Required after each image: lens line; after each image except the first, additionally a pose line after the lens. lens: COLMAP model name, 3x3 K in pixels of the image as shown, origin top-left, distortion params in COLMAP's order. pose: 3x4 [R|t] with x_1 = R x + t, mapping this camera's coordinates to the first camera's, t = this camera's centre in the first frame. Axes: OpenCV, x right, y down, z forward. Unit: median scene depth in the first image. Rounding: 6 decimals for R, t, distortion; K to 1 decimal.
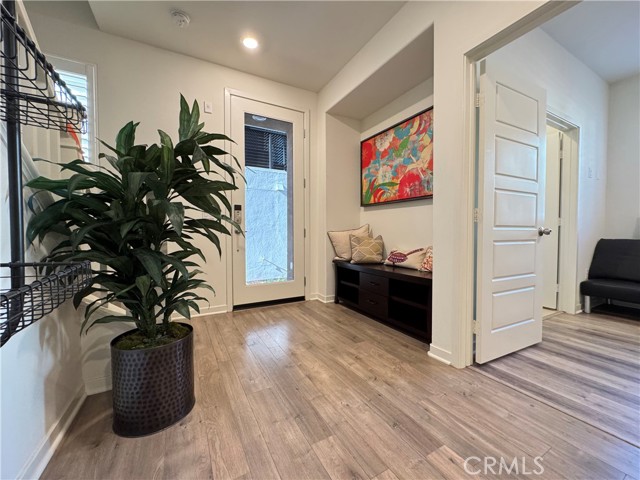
lens RADIAL K [[256.1, 0, 319.3], [0, 256.1, 240.5], [0, 0, 1]] dist [-0.003219, 0.000391]
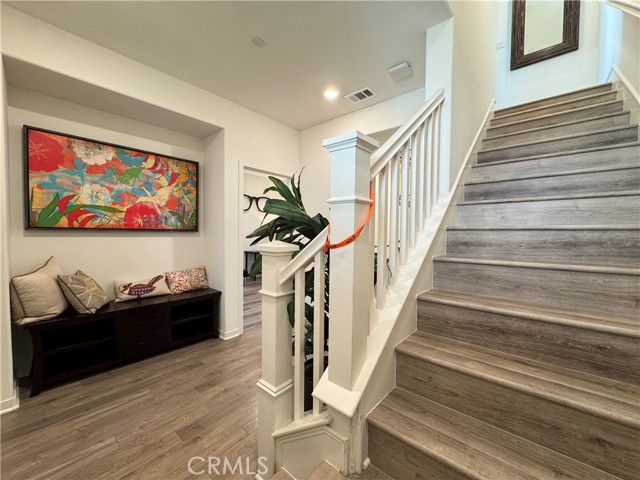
lens RADIAL K [[256.1, 0, 320.9], [0, 256.1, 238.7], [0, 0, 1]] dist [-0.003219, 0.000391]
pose [[-0.358086, -0.028897, 0.933241, -0.814142], [0.018241, 0.999114, 0.037936, -0.145466], [-0.933510, 0.030608, -0.357241, 0.667949]]
